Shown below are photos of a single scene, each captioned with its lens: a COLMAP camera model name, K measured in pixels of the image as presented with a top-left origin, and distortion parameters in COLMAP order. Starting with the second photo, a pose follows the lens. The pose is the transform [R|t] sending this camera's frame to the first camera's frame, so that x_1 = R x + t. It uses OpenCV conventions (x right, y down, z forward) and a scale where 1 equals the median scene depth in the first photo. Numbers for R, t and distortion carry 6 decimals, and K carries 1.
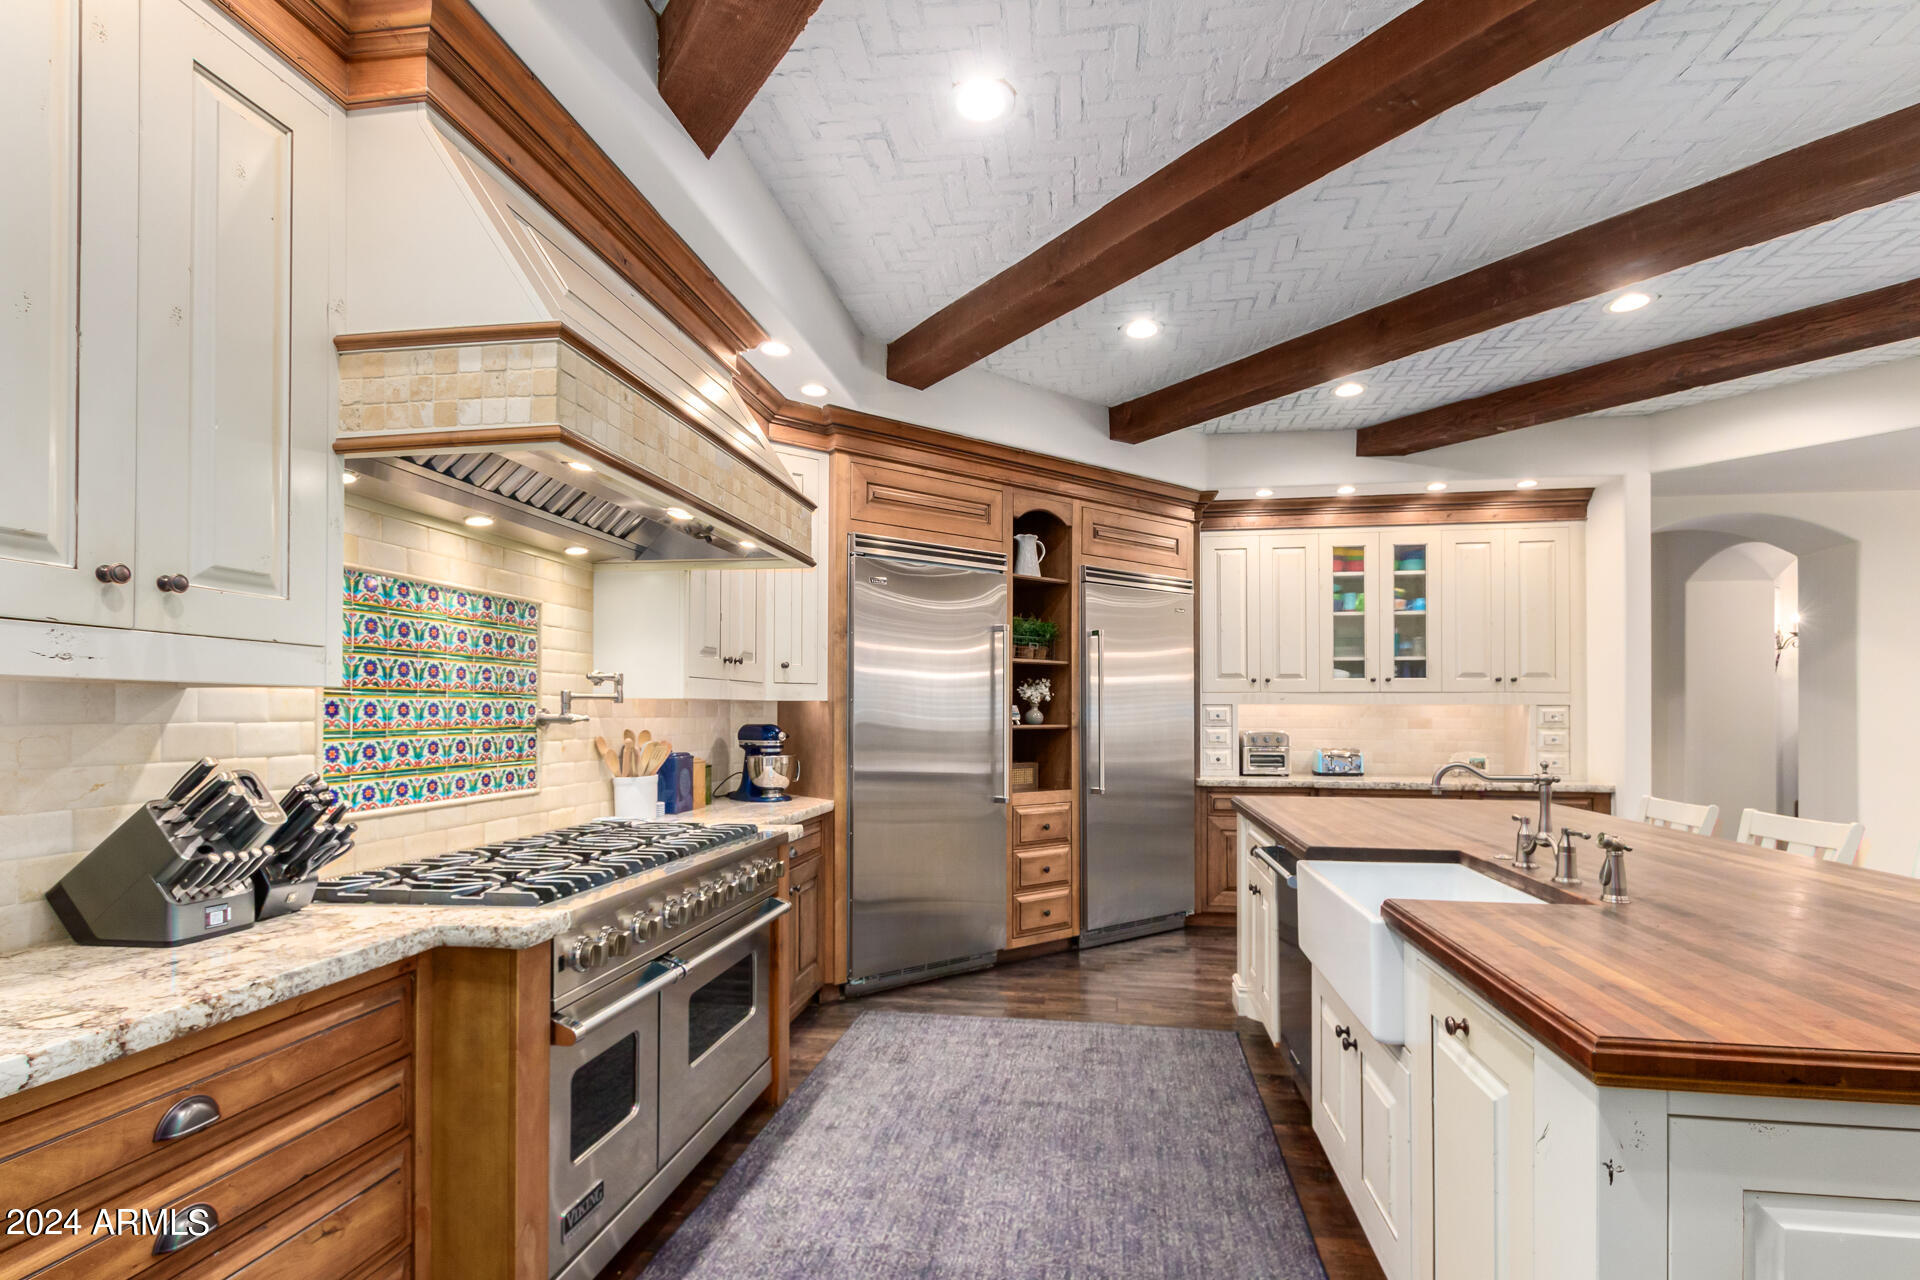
lens RADIAL K [[874.7, 0, 1001.5], [0, 874.7, 705.0], [0, 0, 1]] dist [0.002499, -0.000012]
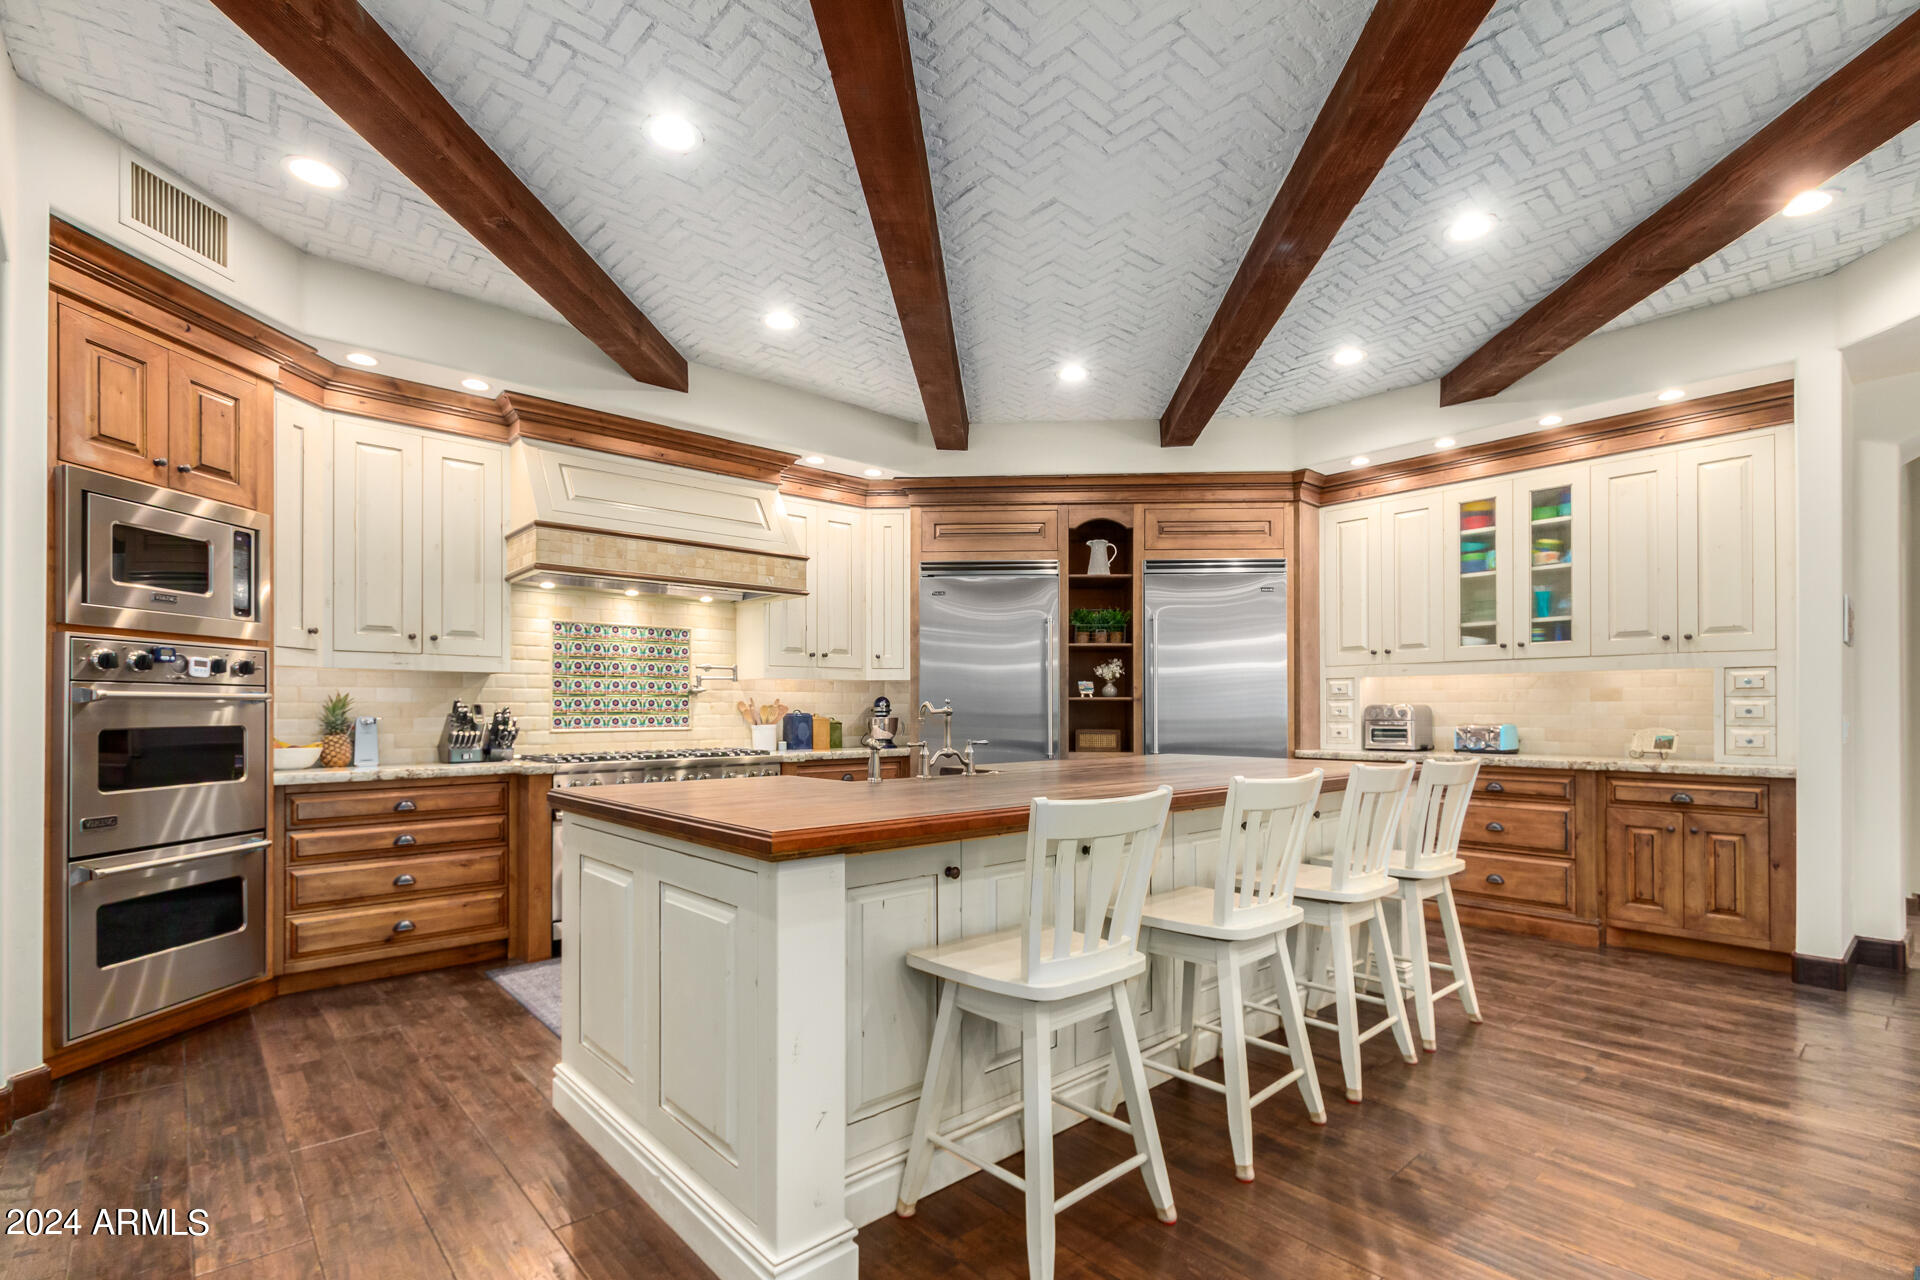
lens RADIAL K [[874.1, 0, 981.1], [0, 874.1, 704.9], [0, 0, 1]] dist [0.000689, 0.000046]
pose [[0.776618, -0.007067, -0.629932, 0.655047], [0.009860, 0.999951, 0.000938, 0.029288], [0.629895, -0.006940, 0.776650, -0.038549]]
